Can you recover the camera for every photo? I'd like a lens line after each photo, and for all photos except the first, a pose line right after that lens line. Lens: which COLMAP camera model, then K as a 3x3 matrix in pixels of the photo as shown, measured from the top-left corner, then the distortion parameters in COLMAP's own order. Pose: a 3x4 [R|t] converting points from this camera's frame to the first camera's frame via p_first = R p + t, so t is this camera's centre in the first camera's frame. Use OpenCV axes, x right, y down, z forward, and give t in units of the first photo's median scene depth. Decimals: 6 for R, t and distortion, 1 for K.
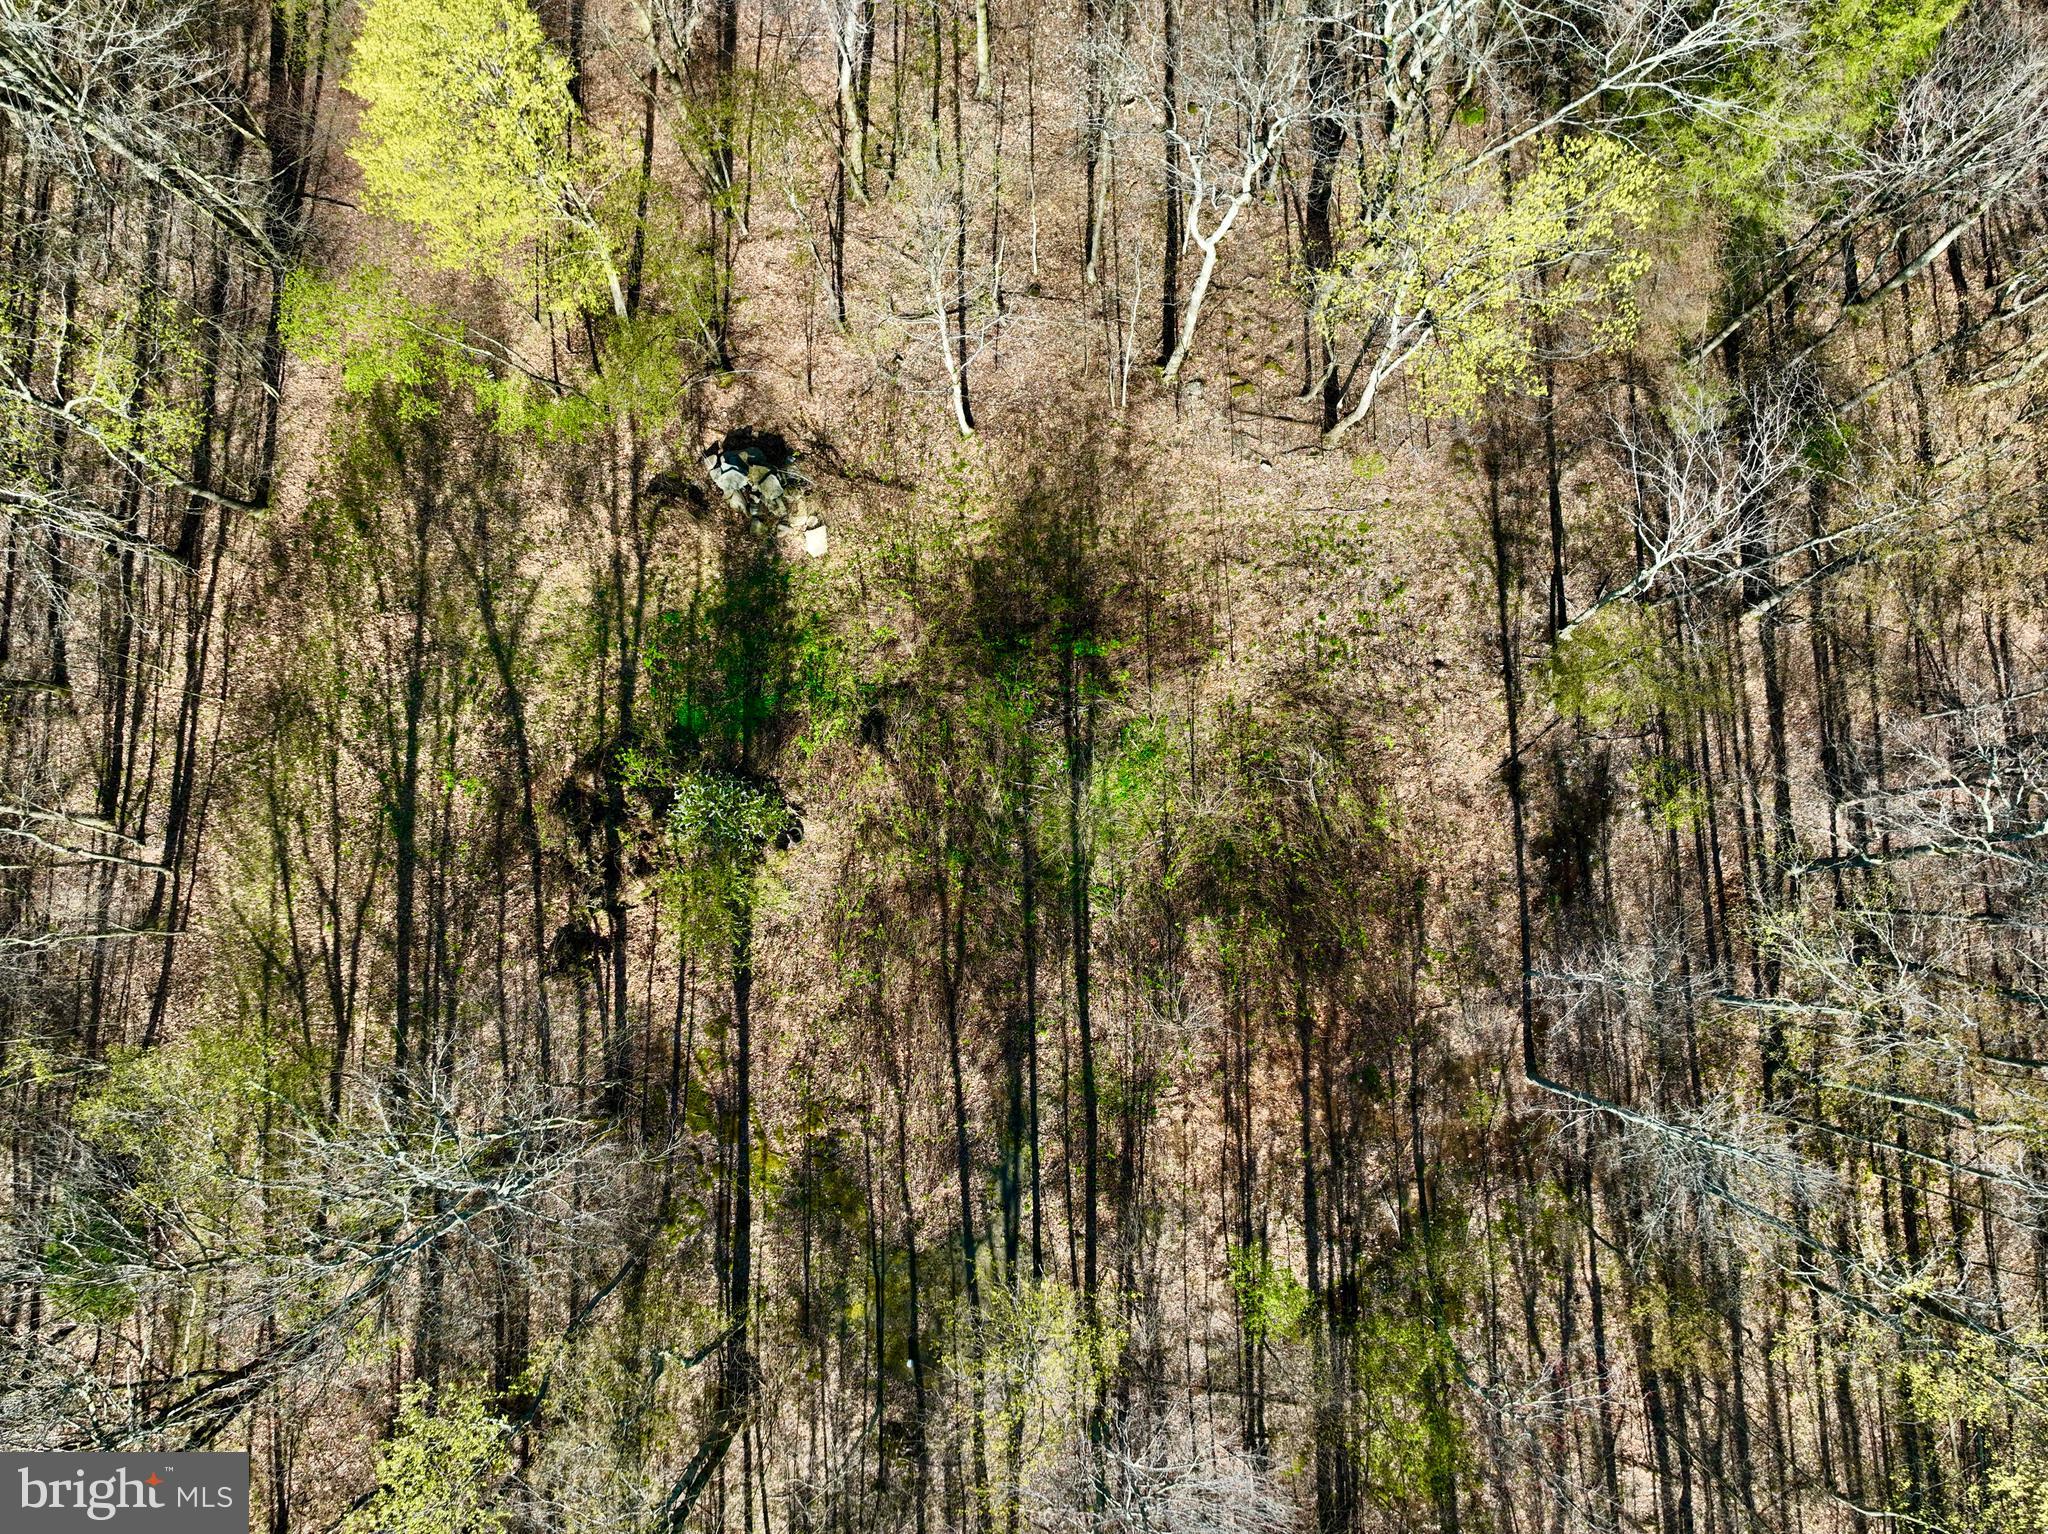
lens RADIAL K [[1450.3, 0, 1023.2], [0, 1450.3, 767.0], [0, 0, 1]] dist [0.003571, 0.013655]
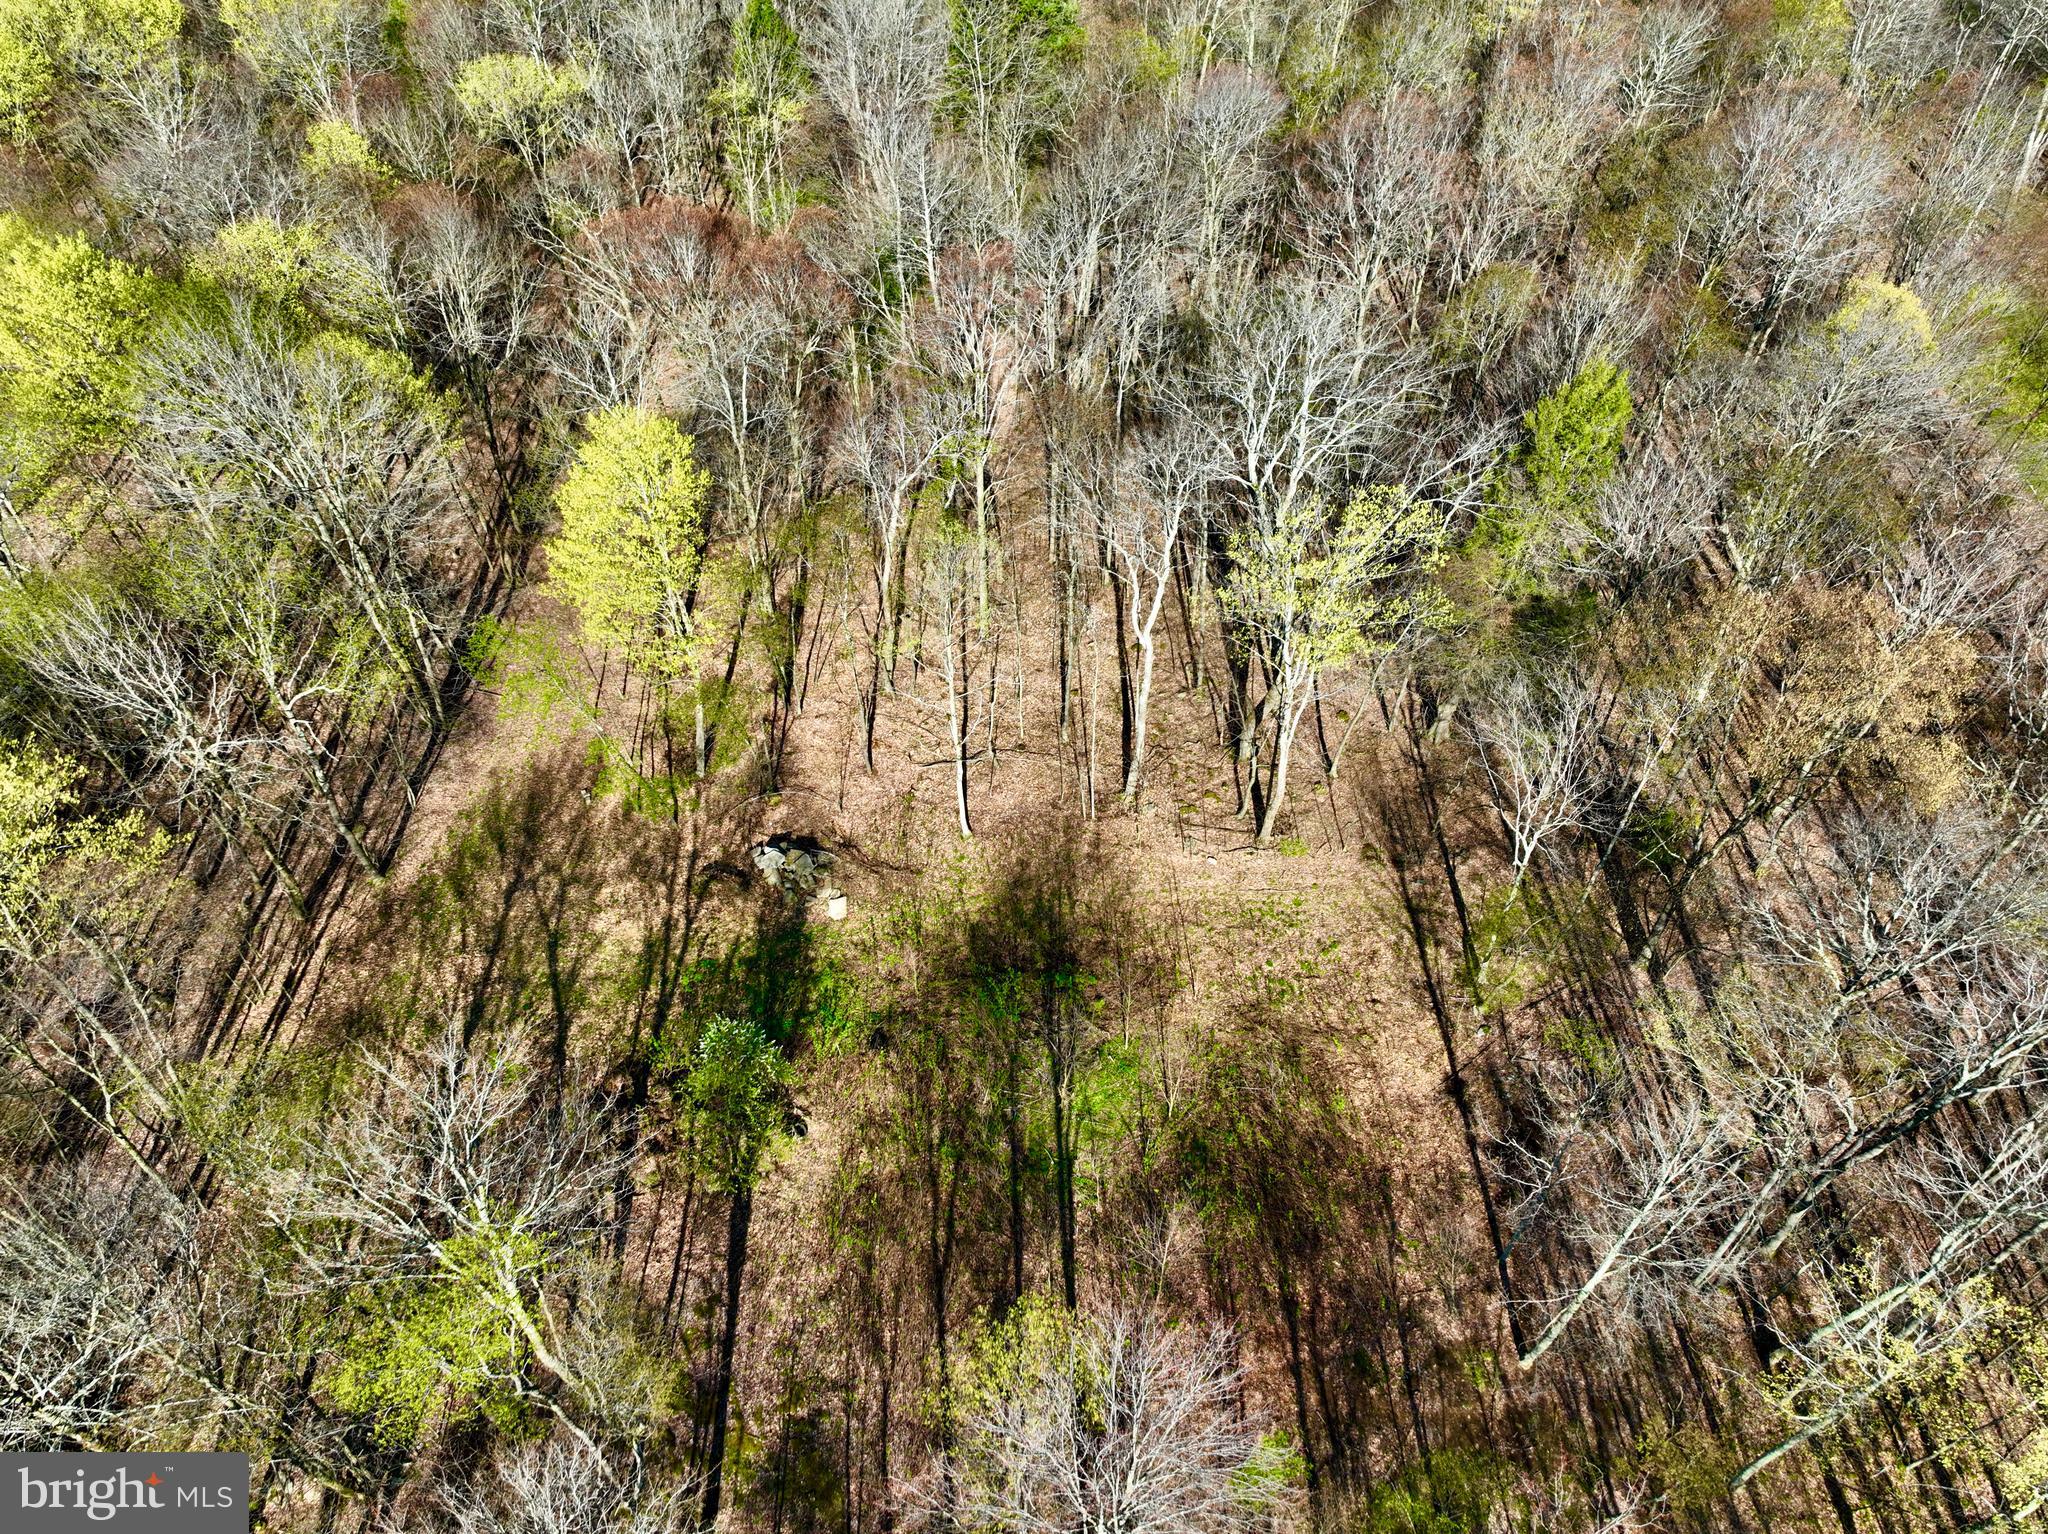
lens RADIAL K [[1450.3, 0, 1020.5], [0, 1450.3, 763.7], [0, 0, 1]] dist [0.003571, 0.013655]
pose [[0.999995, 0.001538, 0.002936, 0.003376], [0.000438, 0.816786, -0.576940, 0.441688], [-0.003286, 0.576938, 0.816781, -0.040436]]
